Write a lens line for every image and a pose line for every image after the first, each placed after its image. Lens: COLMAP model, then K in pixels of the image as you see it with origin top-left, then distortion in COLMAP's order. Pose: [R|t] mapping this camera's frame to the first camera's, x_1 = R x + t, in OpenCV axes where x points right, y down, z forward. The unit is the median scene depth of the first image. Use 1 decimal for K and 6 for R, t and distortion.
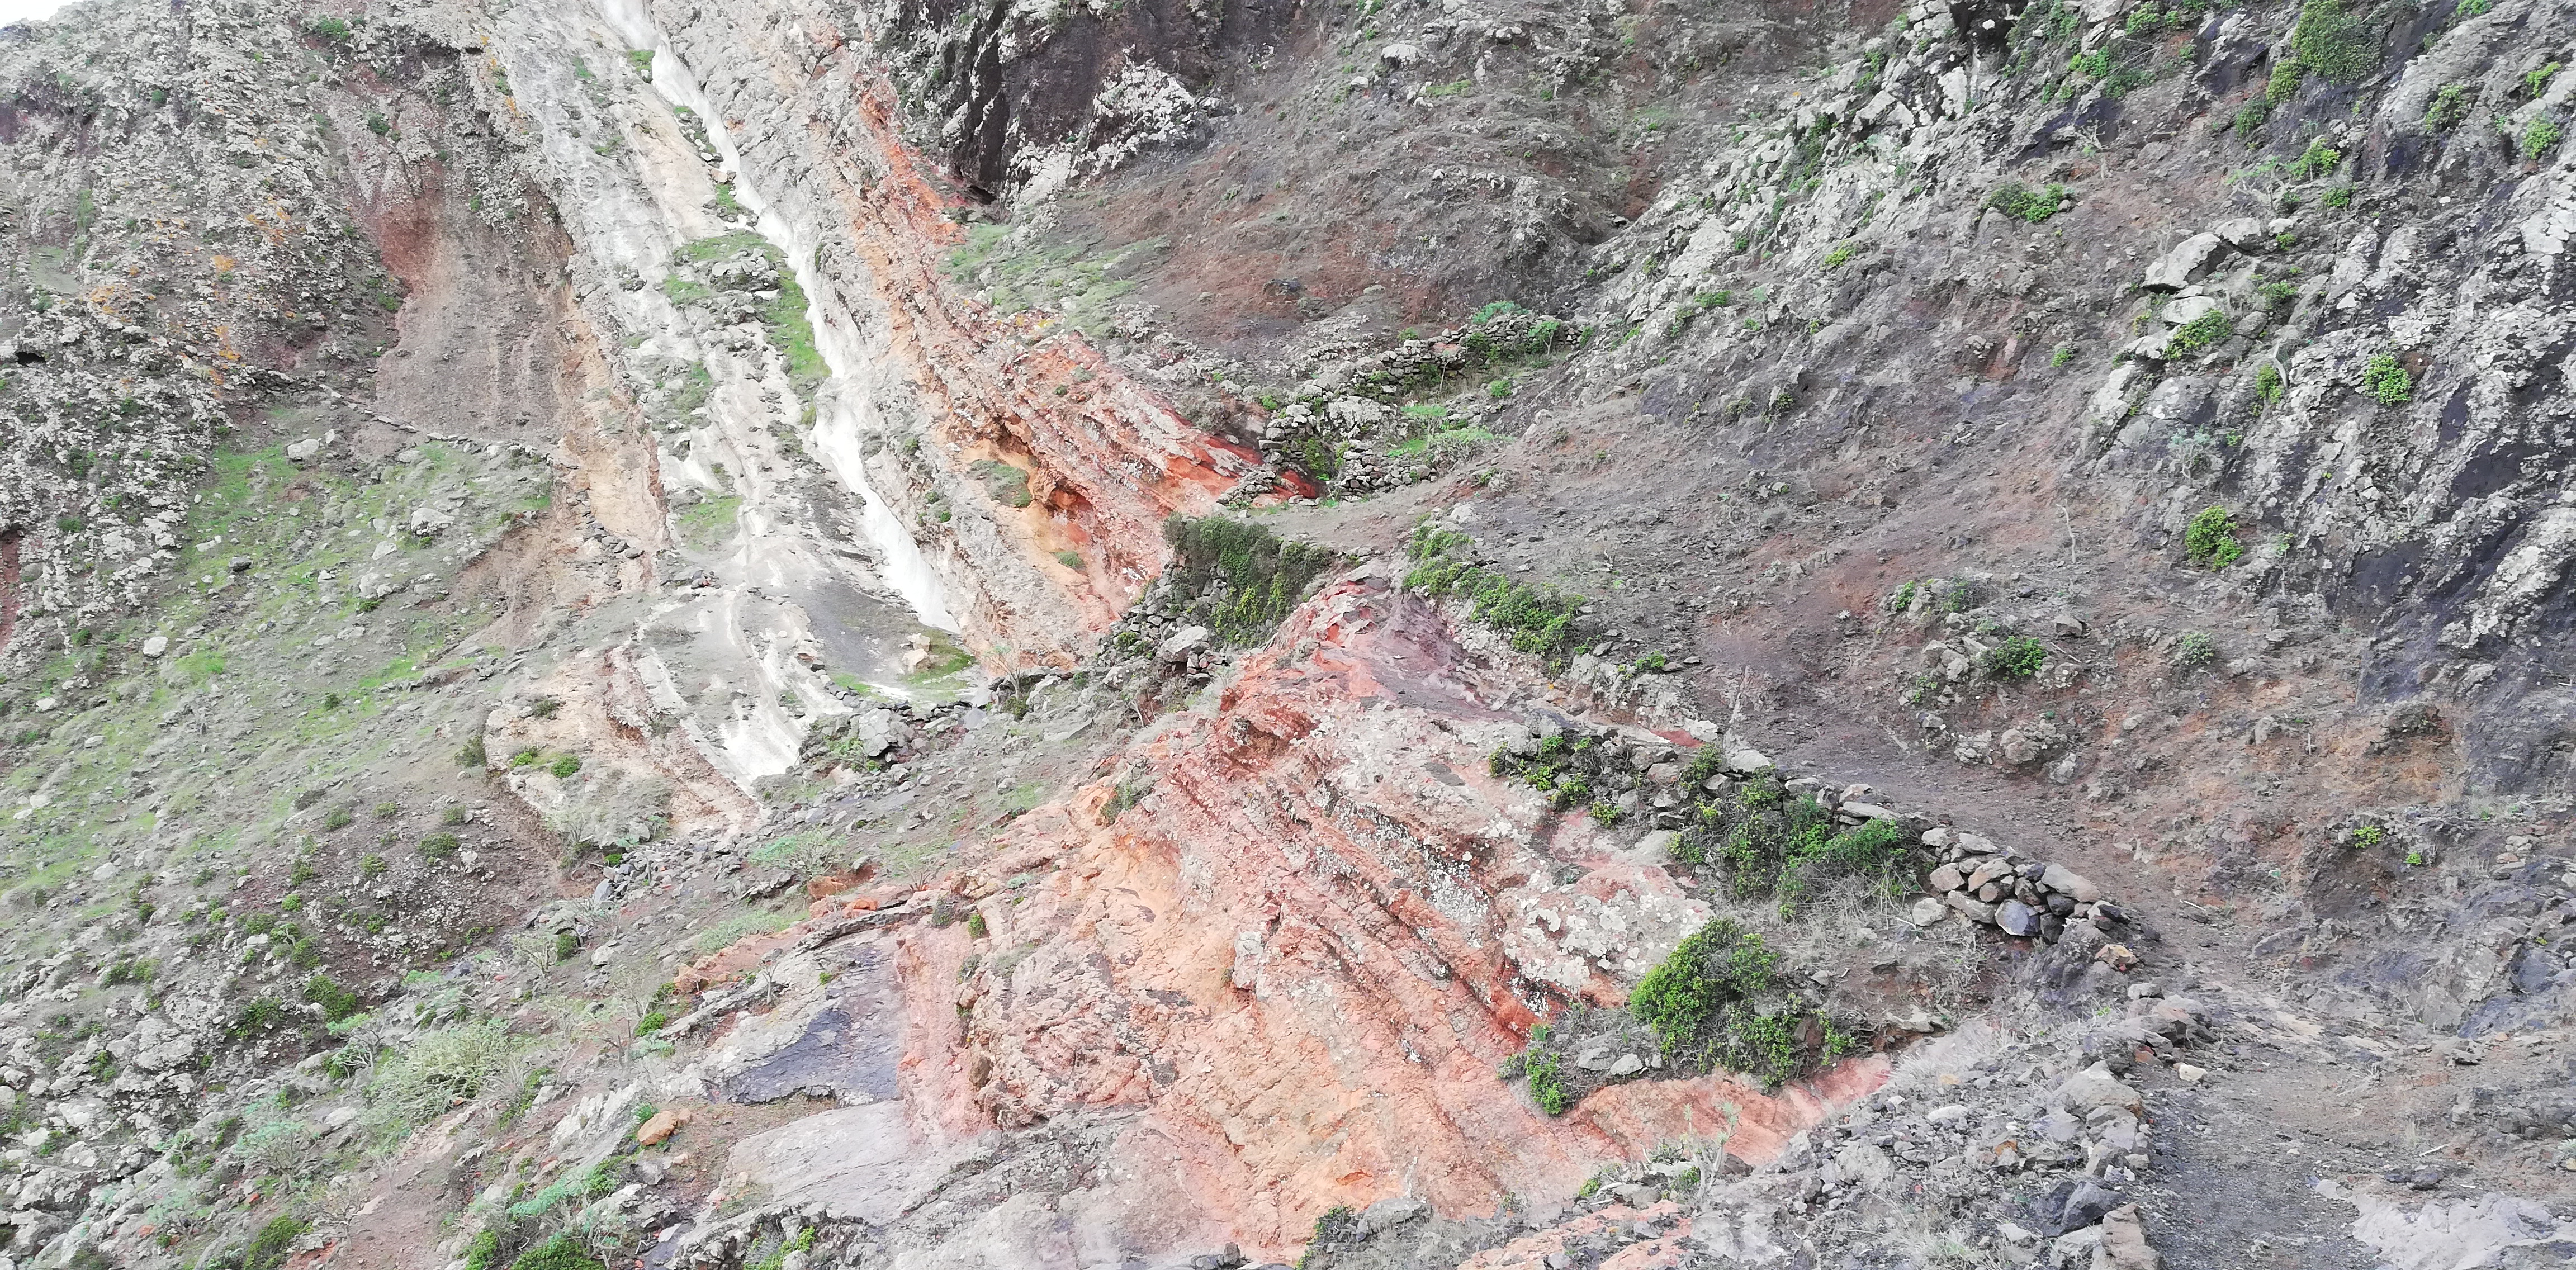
lens RADIAL K [[1885.9, 0, 1274.2], [0, 1885.9, 697.6], [0, 0, 1]] dist [0.059260, -0.077178]
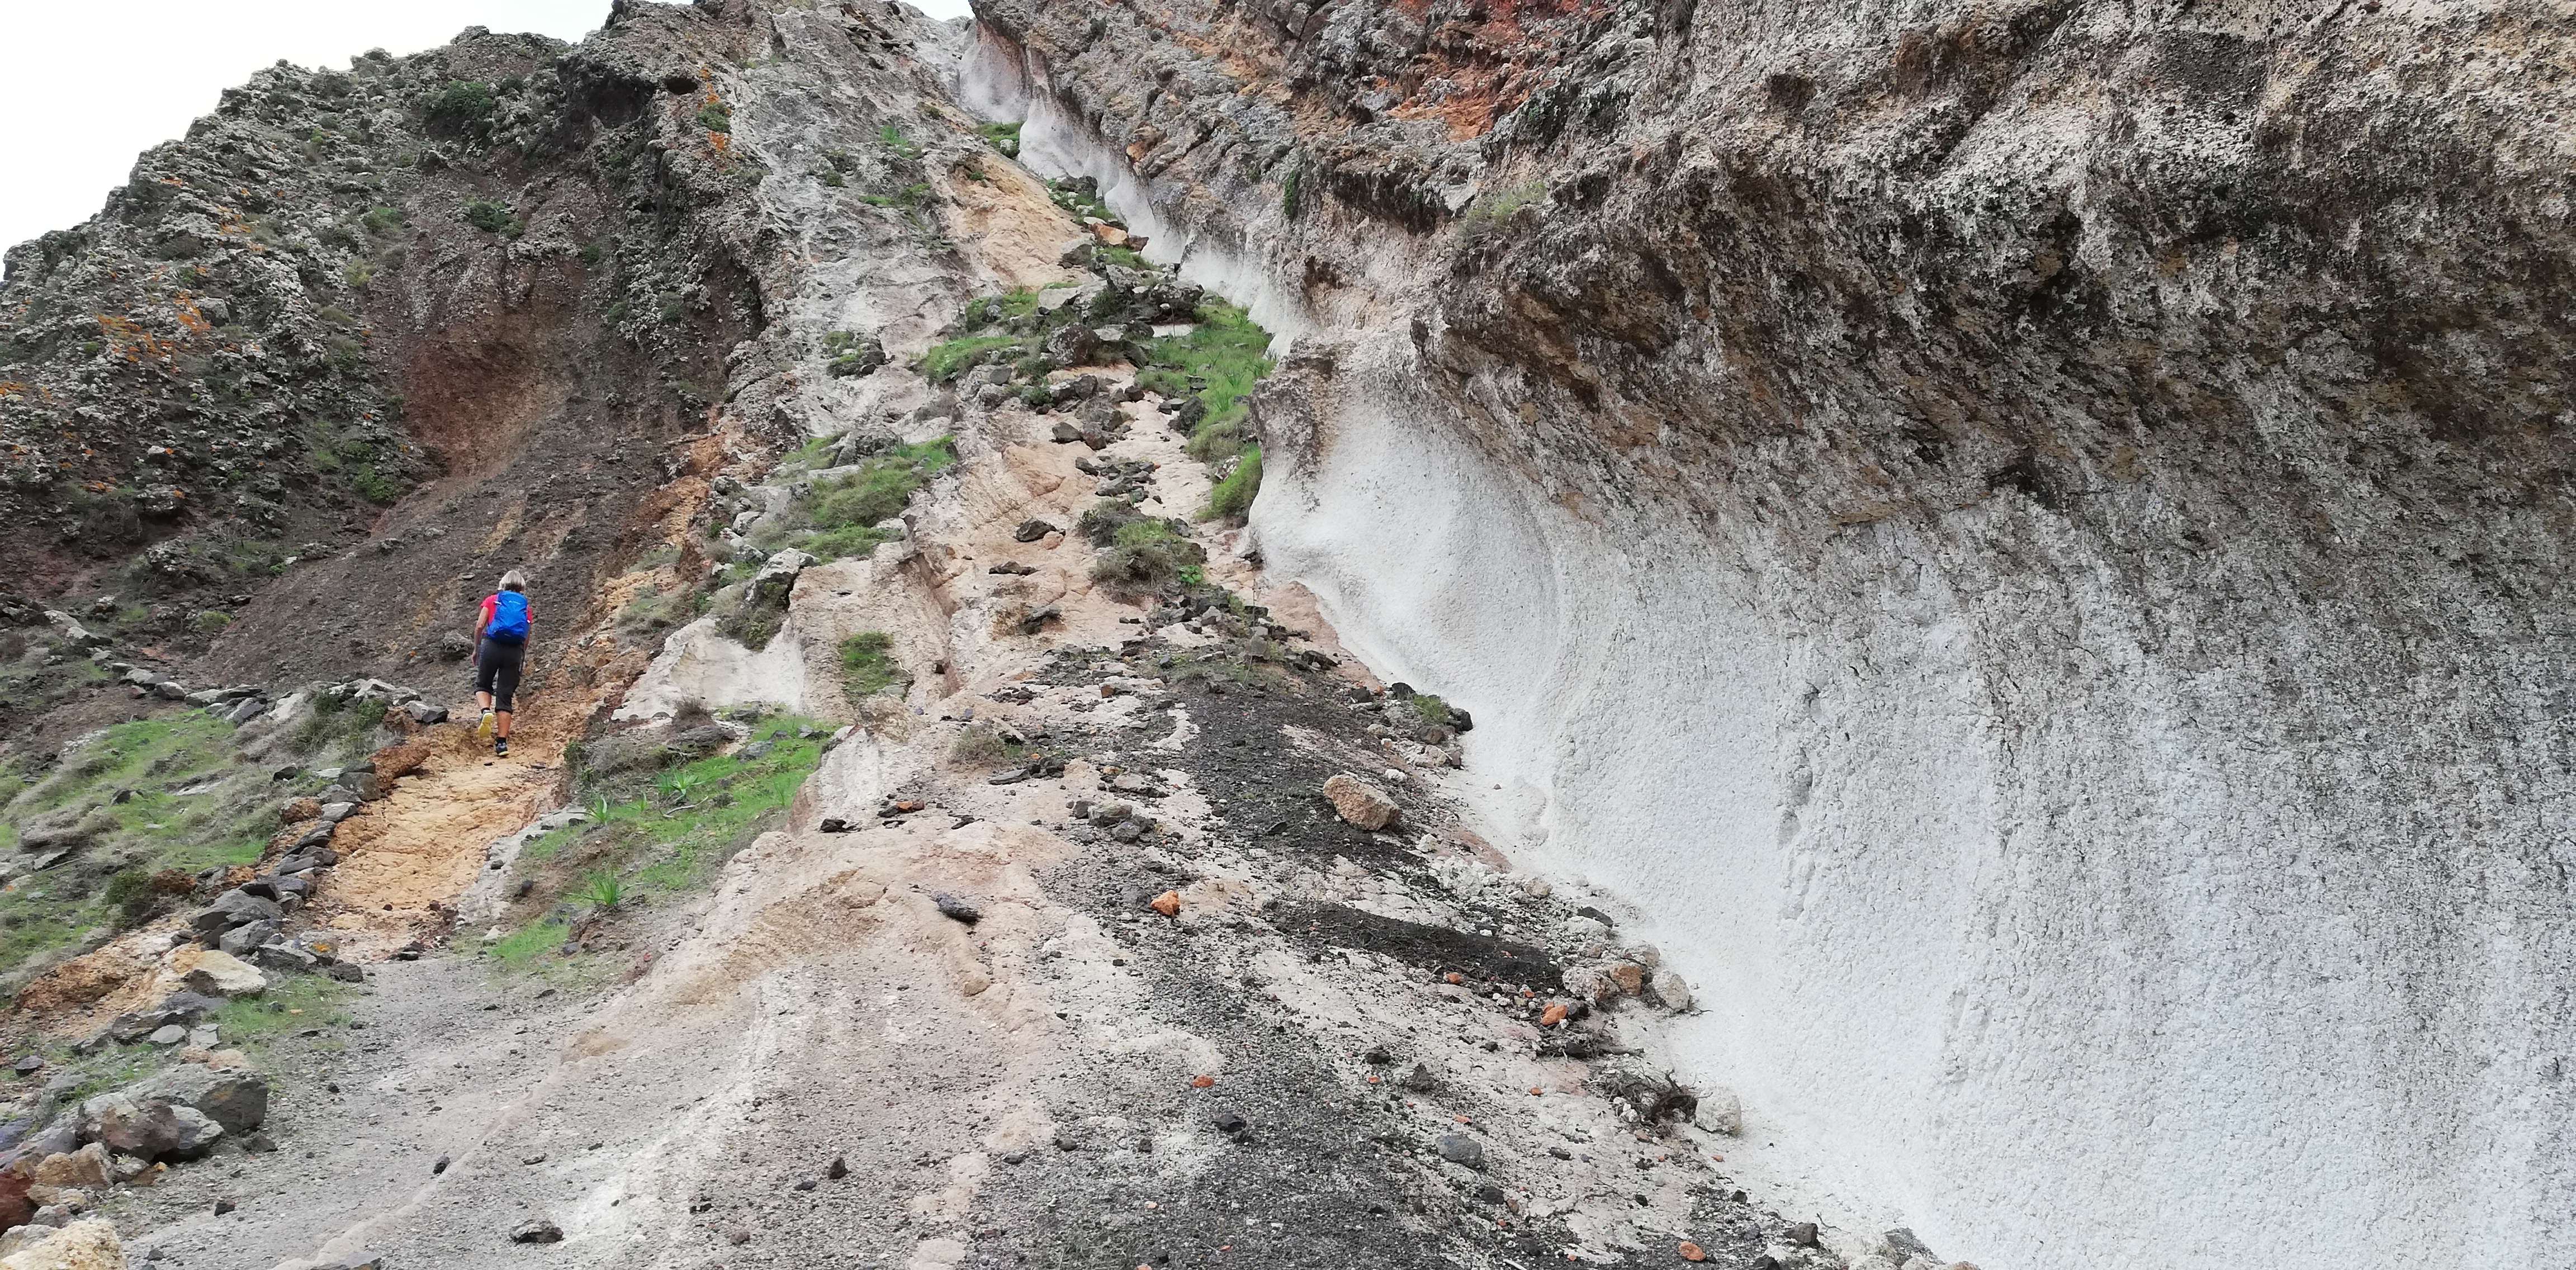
lens RADIAL K [[1870.5, 0, 1283.2], [0, 1870.5, 714.7], [0, 0, 1]] dist [0.066296, -0.090210]
pose [[0.963362, -0.066997, -0.259701, -0.291426], [-0.000944, 0.967445, -0.253081, -0.084688], [0.268202, 0.244054, 0.931936, 1.288377]]
